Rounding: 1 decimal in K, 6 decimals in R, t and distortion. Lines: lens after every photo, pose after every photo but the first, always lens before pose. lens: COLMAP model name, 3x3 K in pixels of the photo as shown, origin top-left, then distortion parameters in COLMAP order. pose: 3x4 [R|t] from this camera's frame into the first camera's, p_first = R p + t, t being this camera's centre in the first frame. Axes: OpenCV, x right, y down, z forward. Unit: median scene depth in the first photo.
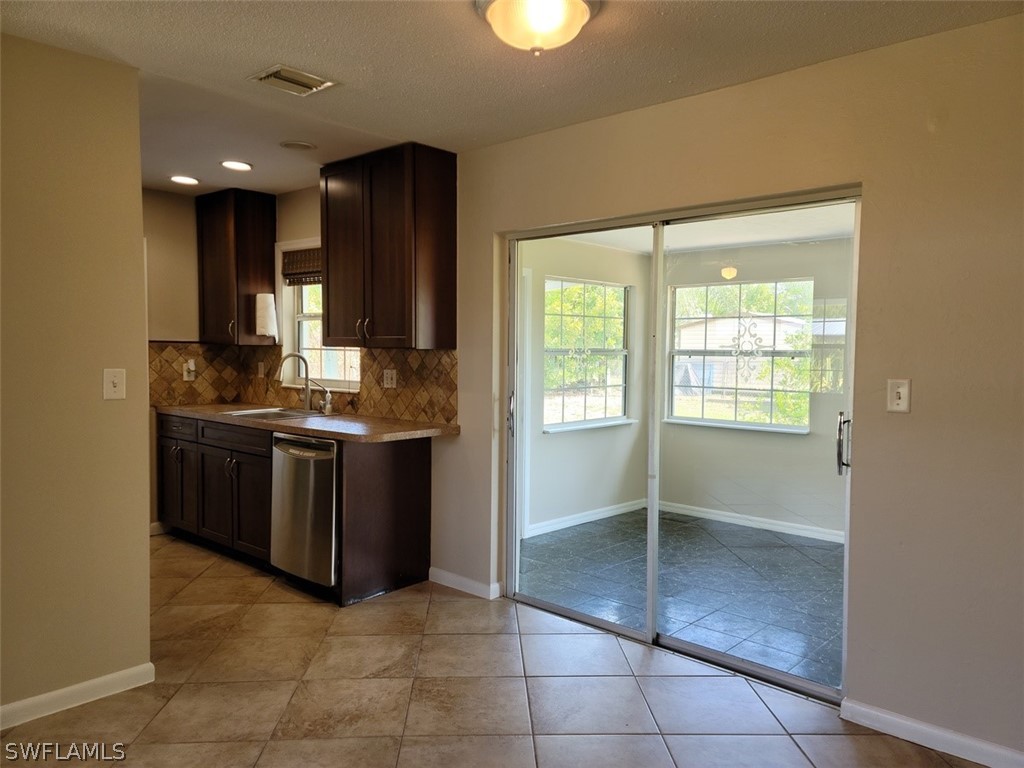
lens RADIAL K [[749.1, 0, 512.0], [0, 749.1, 384.0], [0, 0, 1]] dist [0.104648, -0.108528]
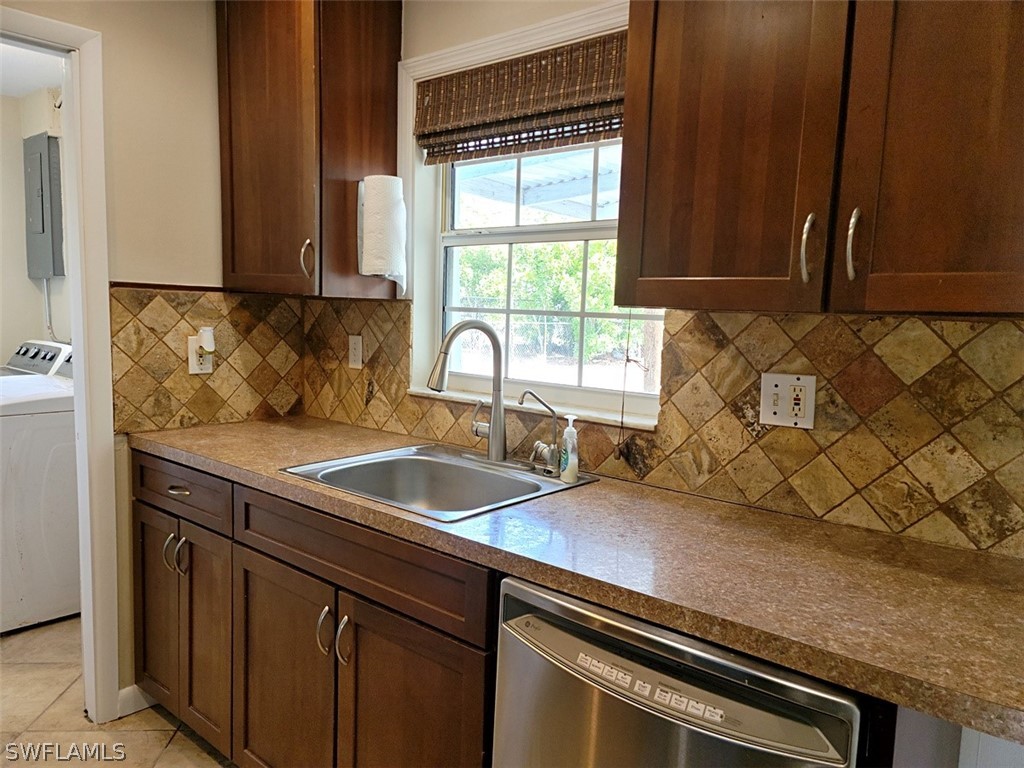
lens RADIAL K [[753.8, 0, 511.7], [0, 753.8, 389.4], [0, 0, 1]] dist [0.057332, -0.002714]
pose [[0.999550, 0.017727, 0.024186, -0.258162], [-0.019155, 0.998007, 0.060129, -0.026844], [-0.023072, -0.060565, 0.997898, 0.558627]]
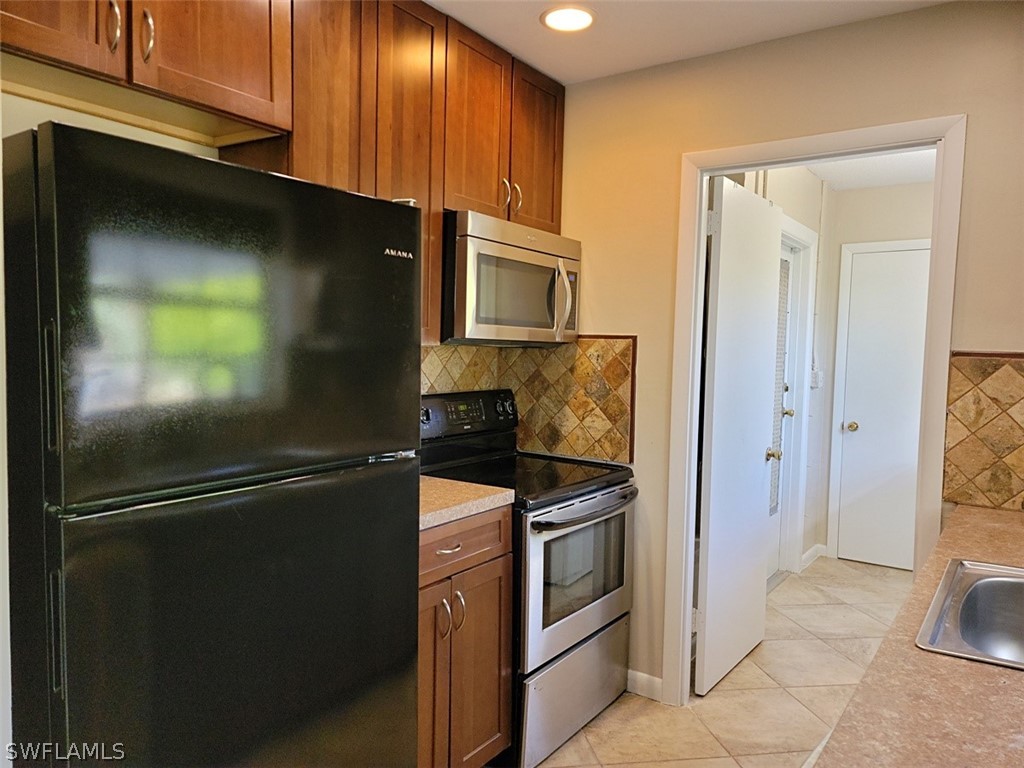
lens RADIAL K [[753.8, 0, 511.7], [0, 753.8, 389.4], [0, 0, 1]] dist [0.057332, -0.002714]
pose [[0.136754, 0.053471, -0.989161, -0.072171], [-0.068555, 0.996659, 0.044399, -0.037404], [0.988230, 0.061740, 0.139963, 0.688047]]
